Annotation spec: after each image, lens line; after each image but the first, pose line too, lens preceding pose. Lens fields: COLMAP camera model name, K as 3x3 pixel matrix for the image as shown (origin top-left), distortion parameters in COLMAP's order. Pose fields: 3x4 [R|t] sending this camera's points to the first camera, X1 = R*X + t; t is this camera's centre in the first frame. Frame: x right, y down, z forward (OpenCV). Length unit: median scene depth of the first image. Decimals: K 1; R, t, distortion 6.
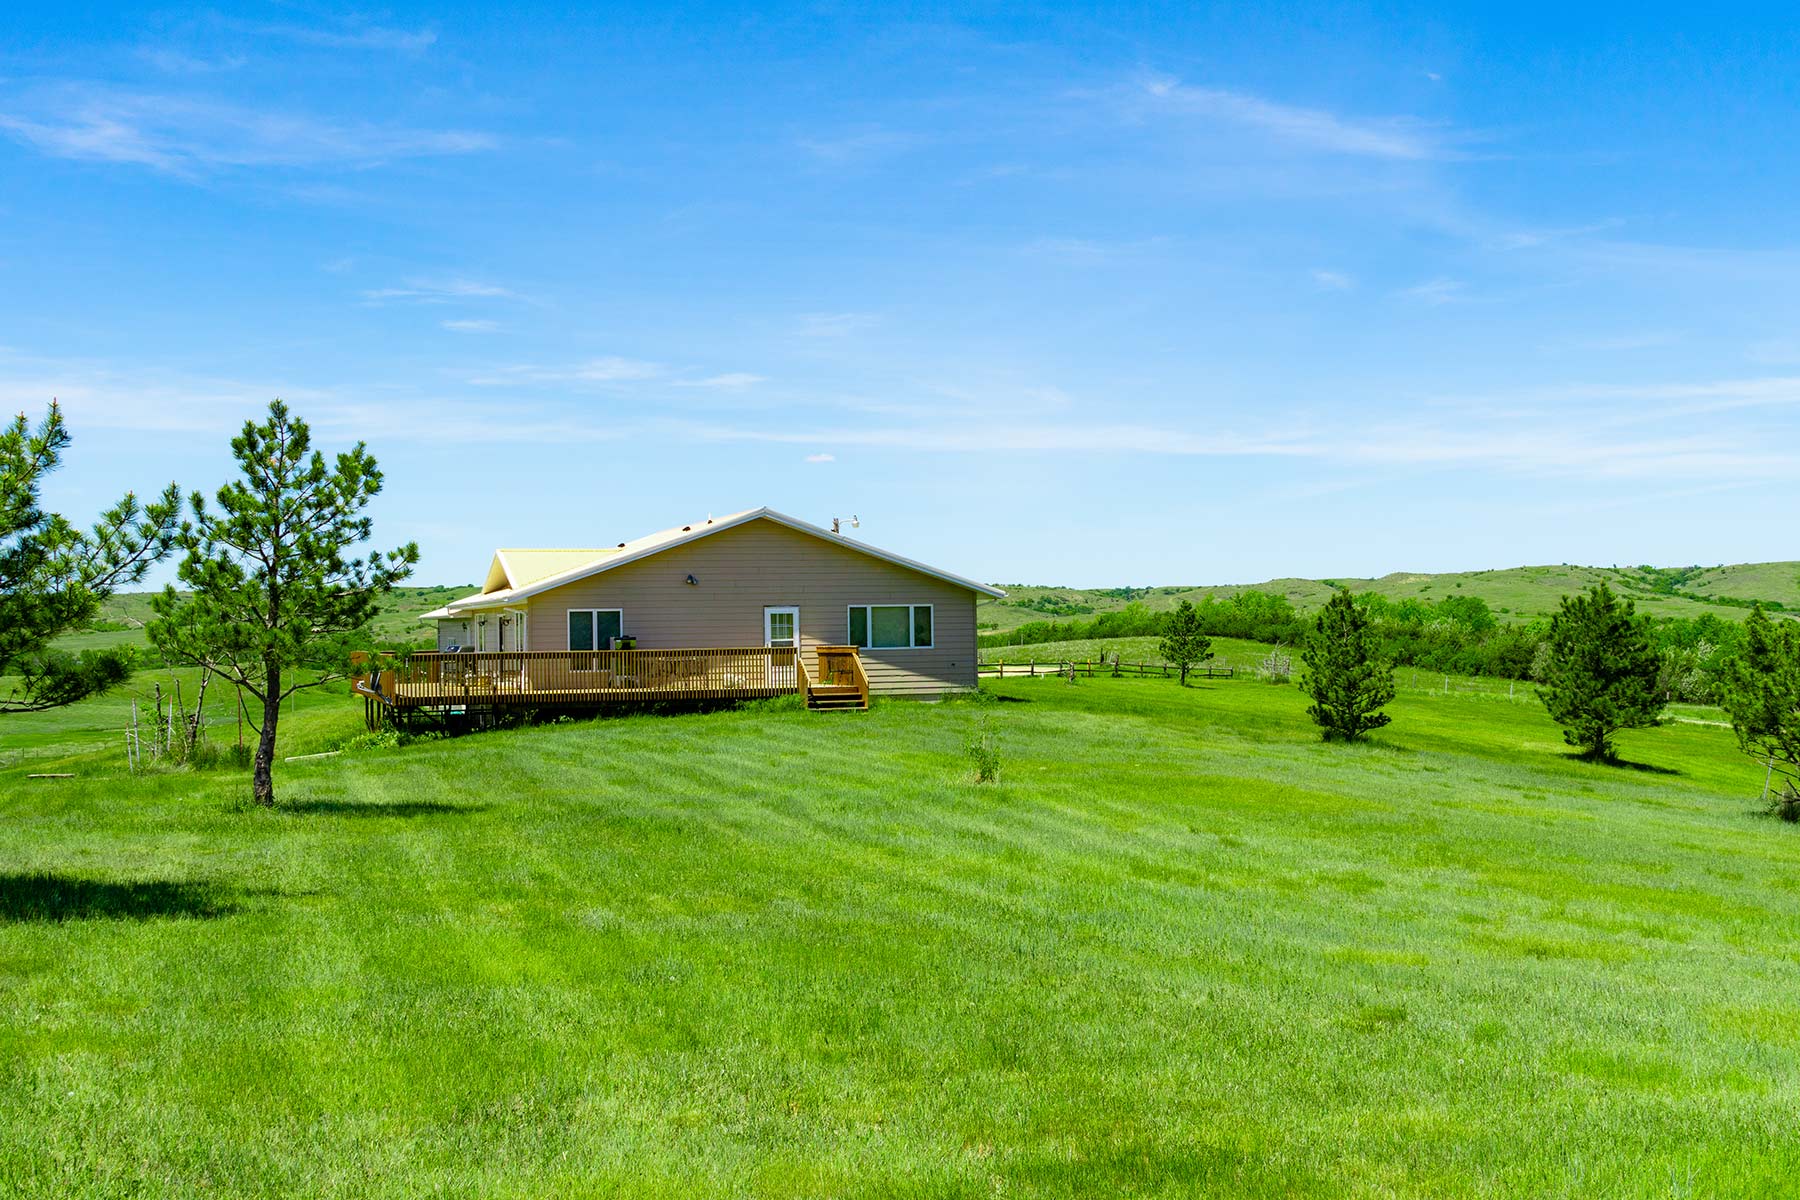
lens RADIAL K [[1417.7, 0, 899.6], [0, 1417.7, 592.4], [0, 0, 1]] dist [-0.017060, 0.006364]
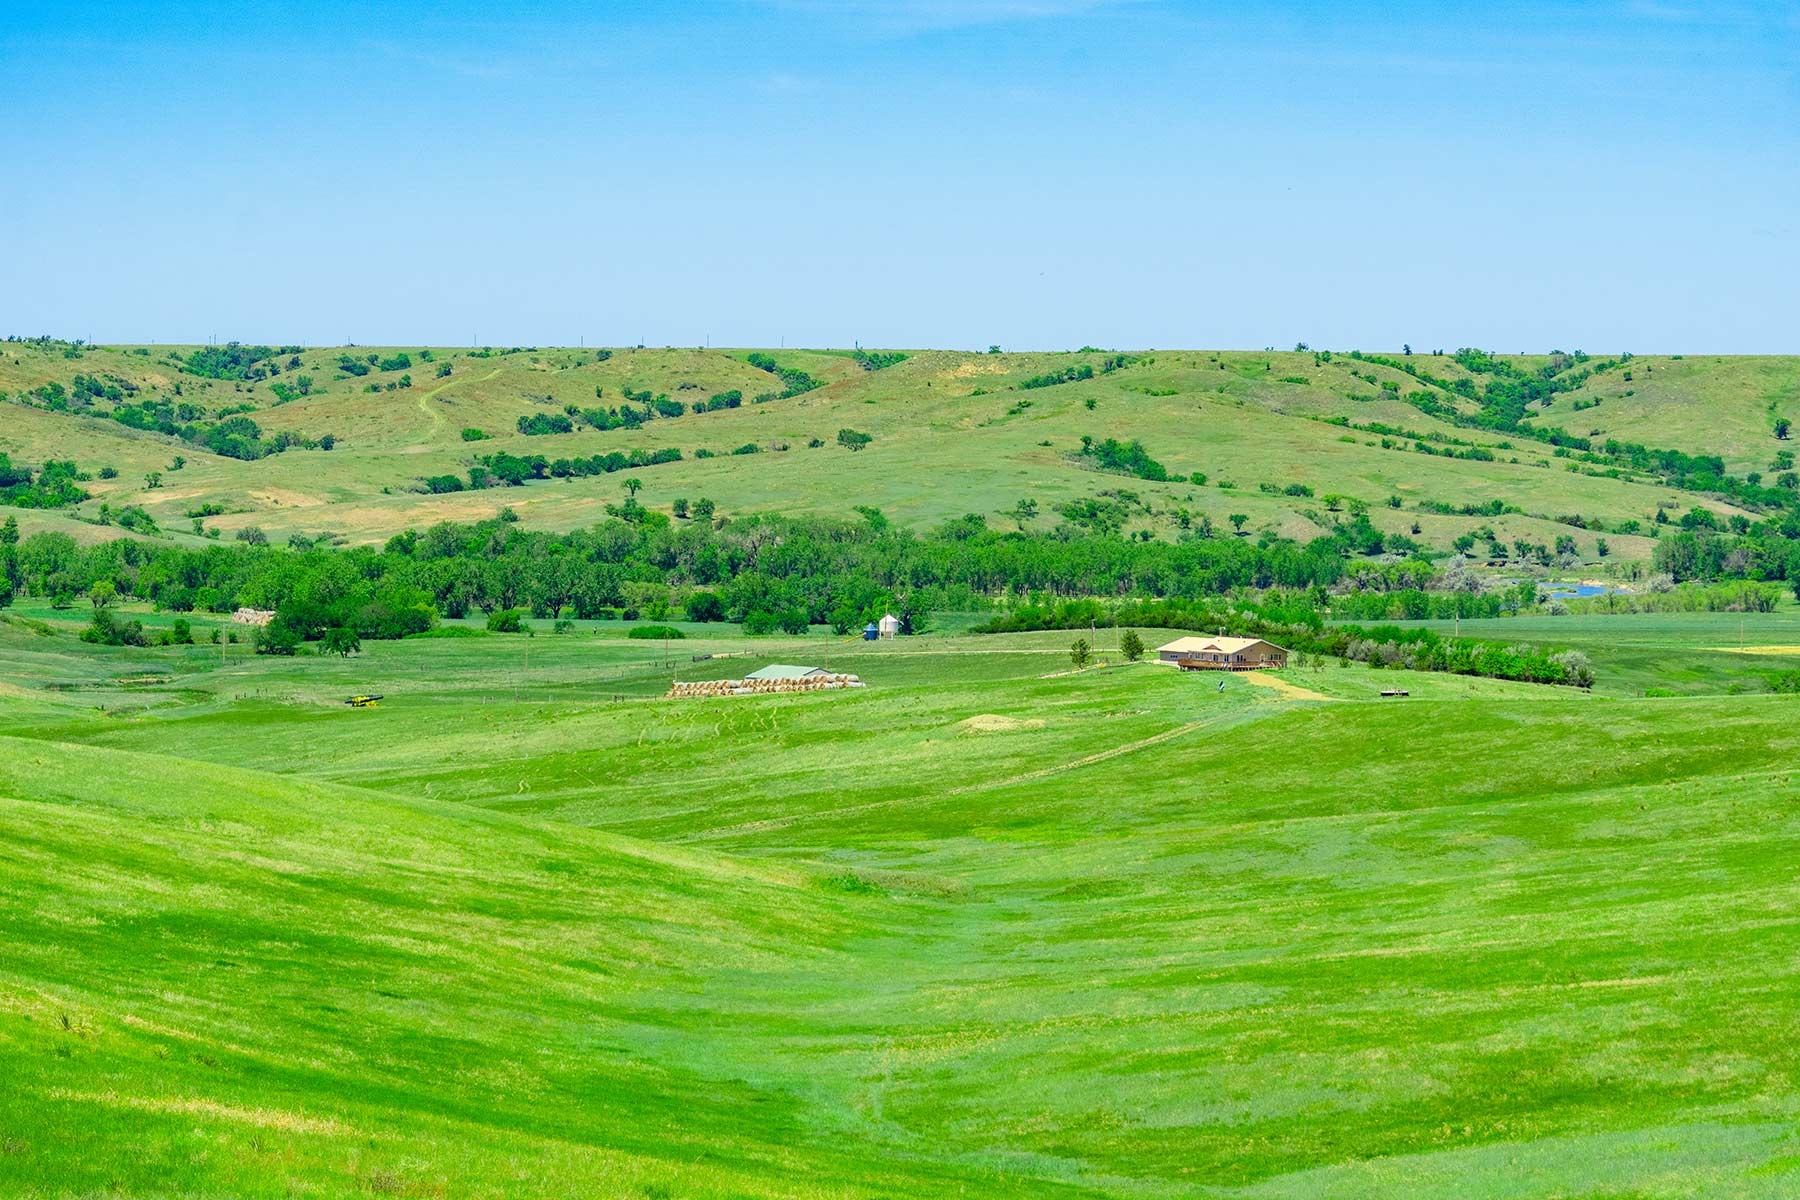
lens RADIAL K [[1417.7, 0, 899.6], [0, 1417.7, 592.4], [0, 0, 1]] dist [-0.017060, 0.006364]
pose [[0.990261, 0.019338, 0.137877, 0.284194], [-0.023773, 0.999249, 0.030590, 0.047473], [-0.137182, -0.033570, 0.989977, 0.570433]]
